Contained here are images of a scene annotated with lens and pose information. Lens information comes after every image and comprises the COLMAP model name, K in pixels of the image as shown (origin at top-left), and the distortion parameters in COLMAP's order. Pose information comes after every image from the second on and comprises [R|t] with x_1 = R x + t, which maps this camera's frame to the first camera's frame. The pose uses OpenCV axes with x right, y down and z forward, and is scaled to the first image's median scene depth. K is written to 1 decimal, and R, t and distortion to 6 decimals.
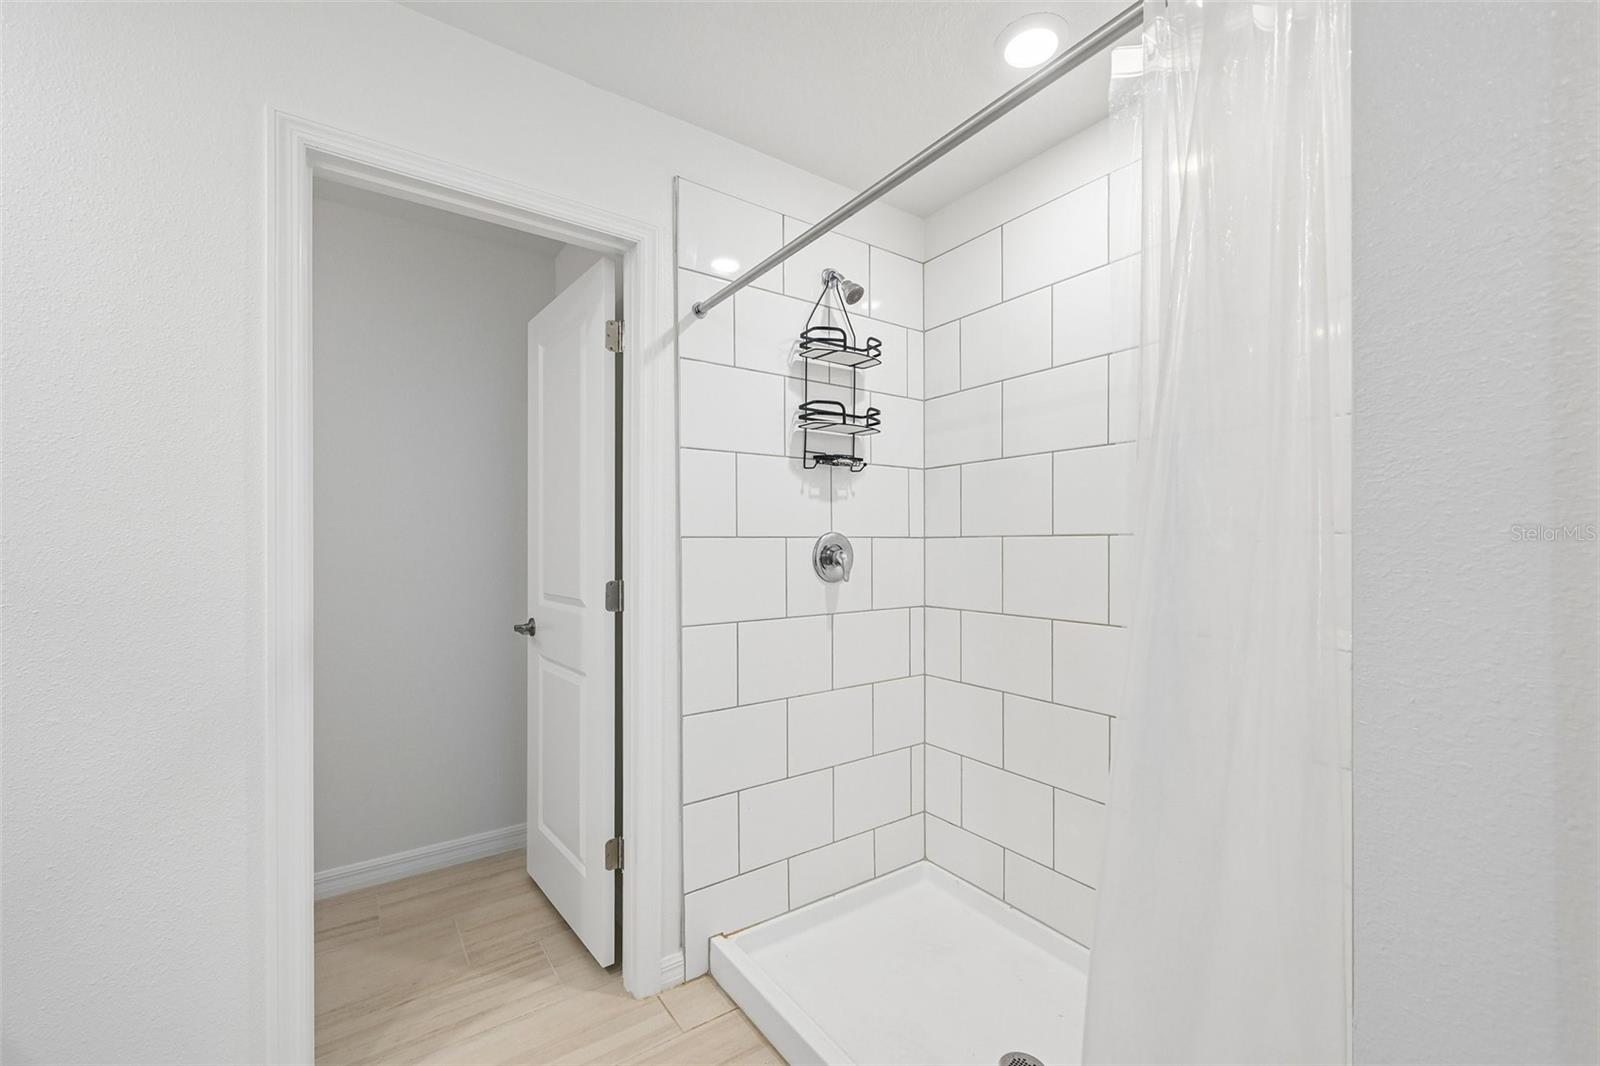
lens RADIAL K [[640.8, 0, 797.5], [0, 640.8, 549.8], [0, 0, 1]] dist [0.002187, -0.000582]
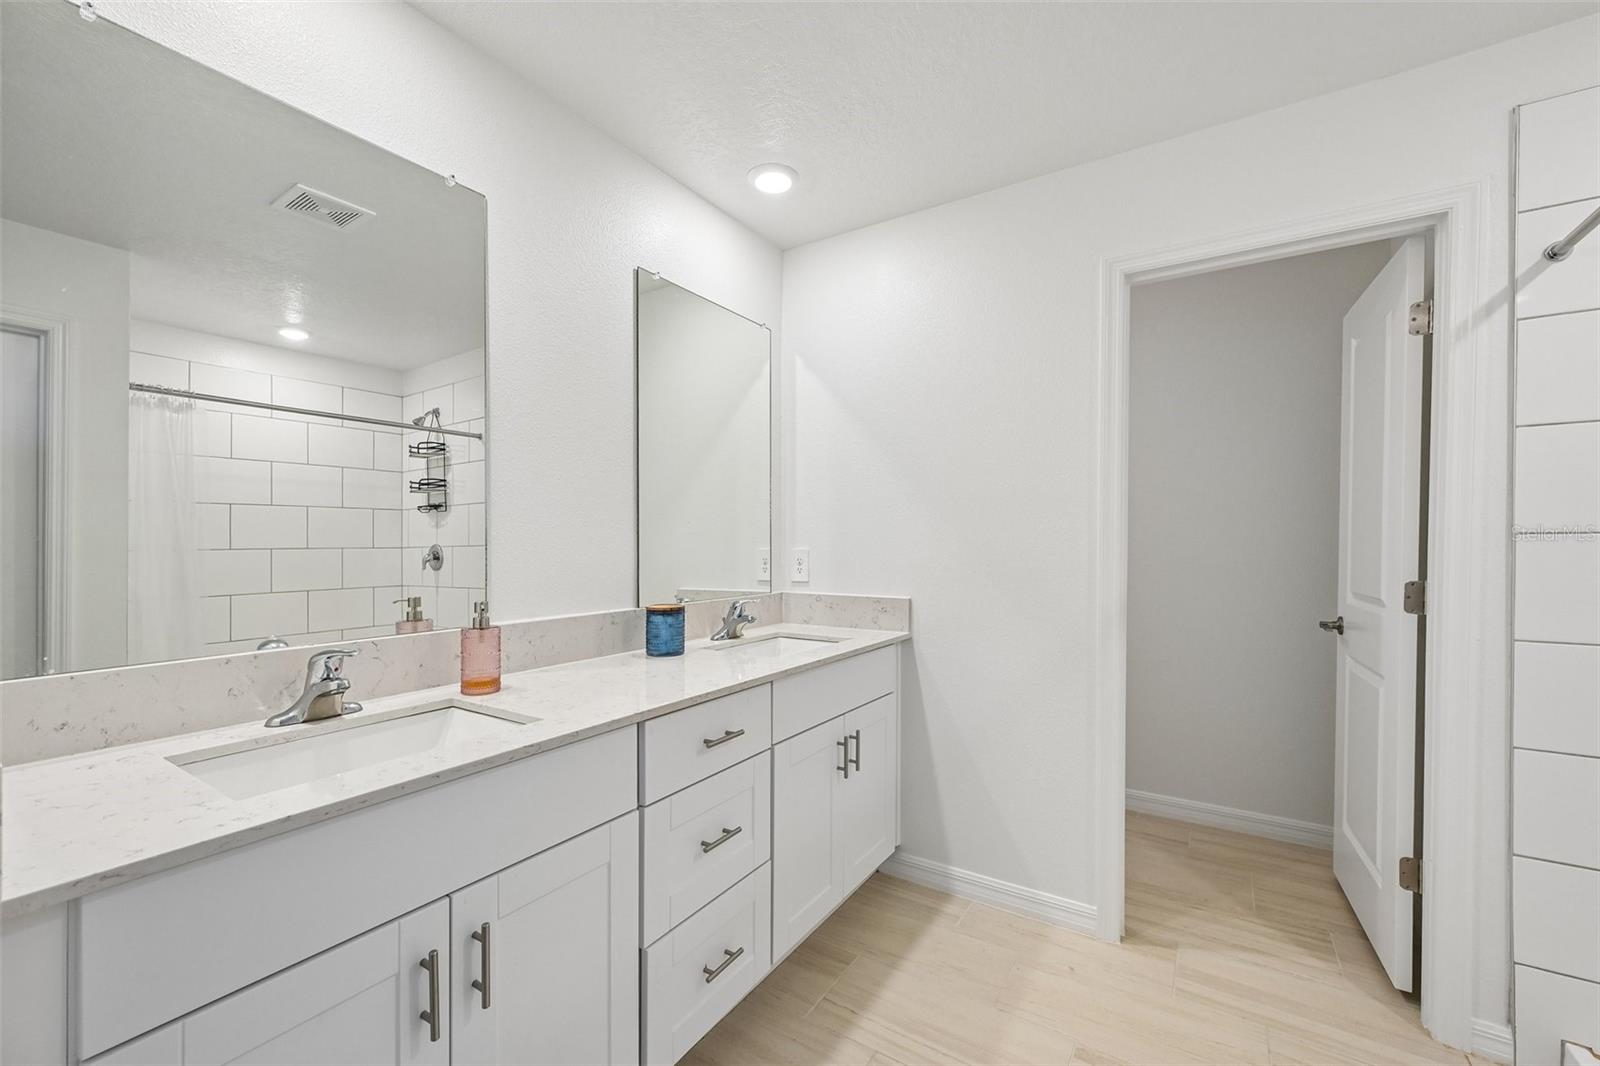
lens RADIAL K [[640.8, 0, 799.9], [0, 640.8, 541.8], [0, 0, 1]] dist [0.002187, -0.000582]
pose [[0.363874, 0.006726, -0.931424, 0.250102], [-0.015587, 0.999878, 0.001131, 0.003905], [0.931318, 0.014107, 0.363934, -0.171221]]
